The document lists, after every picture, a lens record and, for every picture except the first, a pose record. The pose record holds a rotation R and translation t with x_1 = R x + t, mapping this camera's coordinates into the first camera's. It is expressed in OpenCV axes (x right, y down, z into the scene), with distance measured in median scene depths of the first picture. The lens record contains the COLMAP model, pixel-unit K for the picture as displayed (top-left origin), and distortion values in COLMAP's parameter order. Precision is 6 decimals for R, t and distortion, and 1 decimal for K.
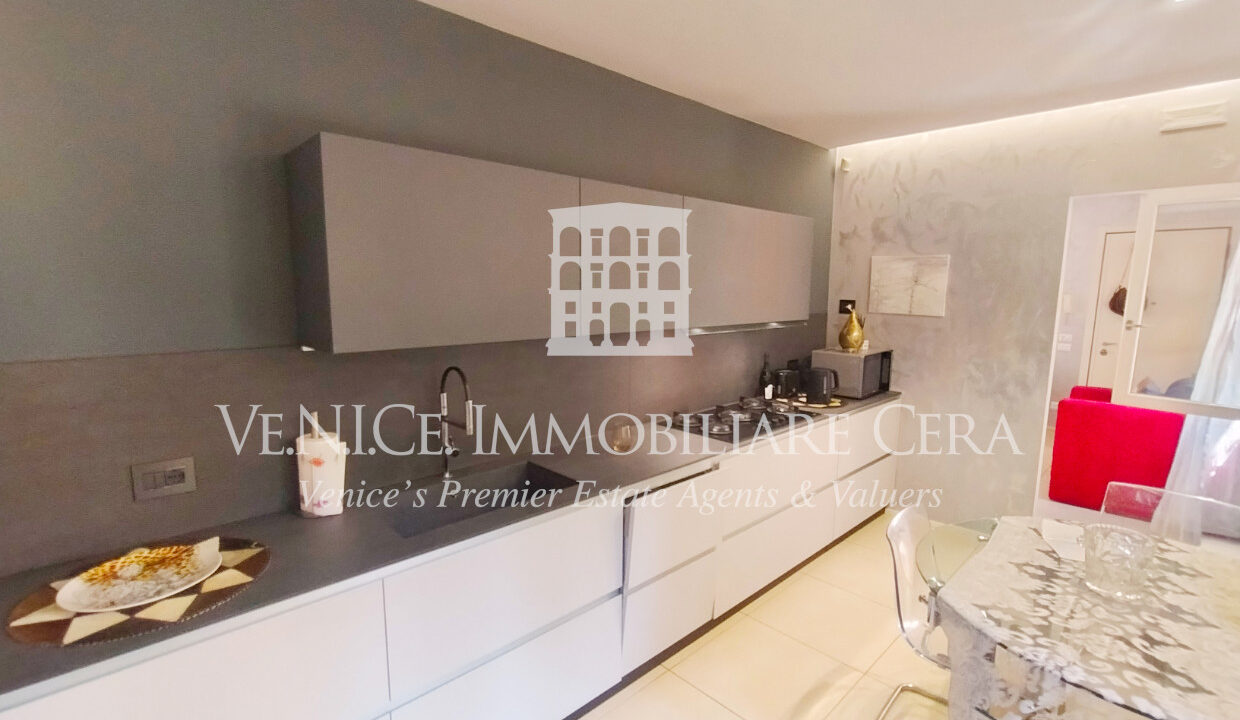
lens RADIAL K [[562.7, 0, 625.0], [0, 562.7, 364.1], [0, 0, 1]] dist [-0.007602, 0.003234]
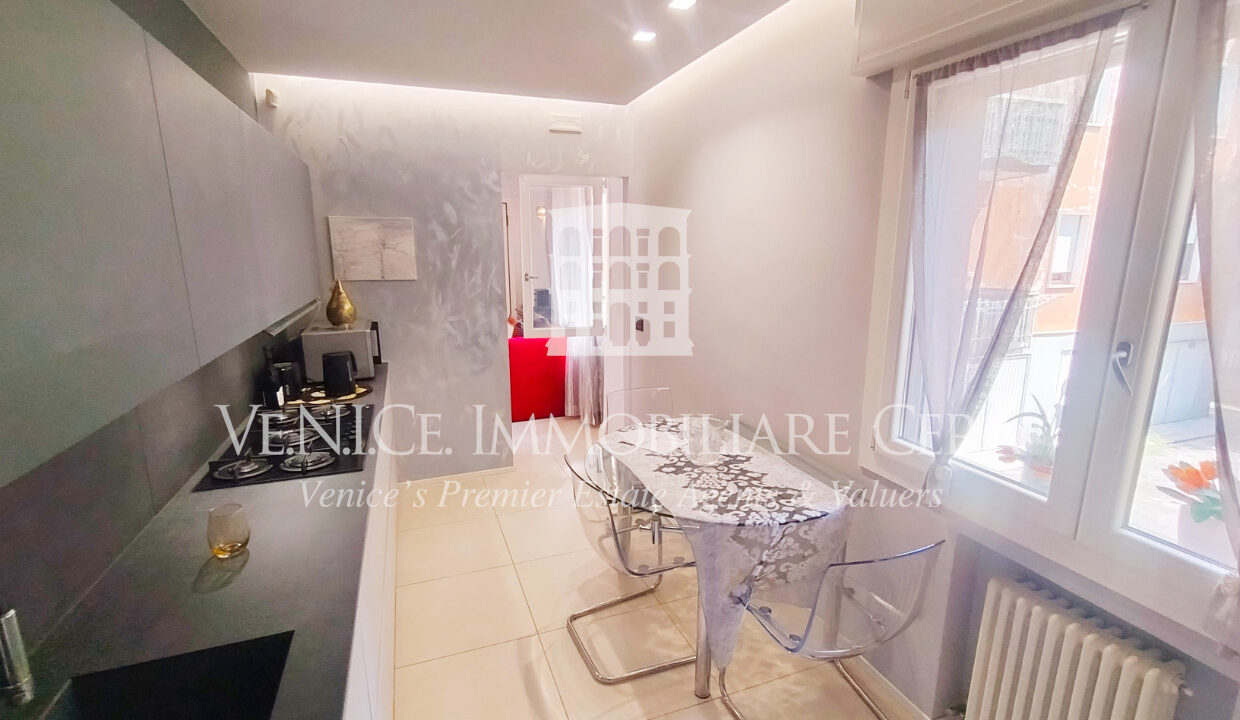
lens RADIAL K [[562.7, 0, 618.8], [0, 562.7, 358.0], [0, 0, 1]] dist [-0.007602, 0.003234]
pose [[0.397238, -0.191907, 0.897426, -0.229731], [0.135899, 0.979411, 0.149284, -0.051205], [-0.907598, 0.062658, 0.415139, 0.275787]]
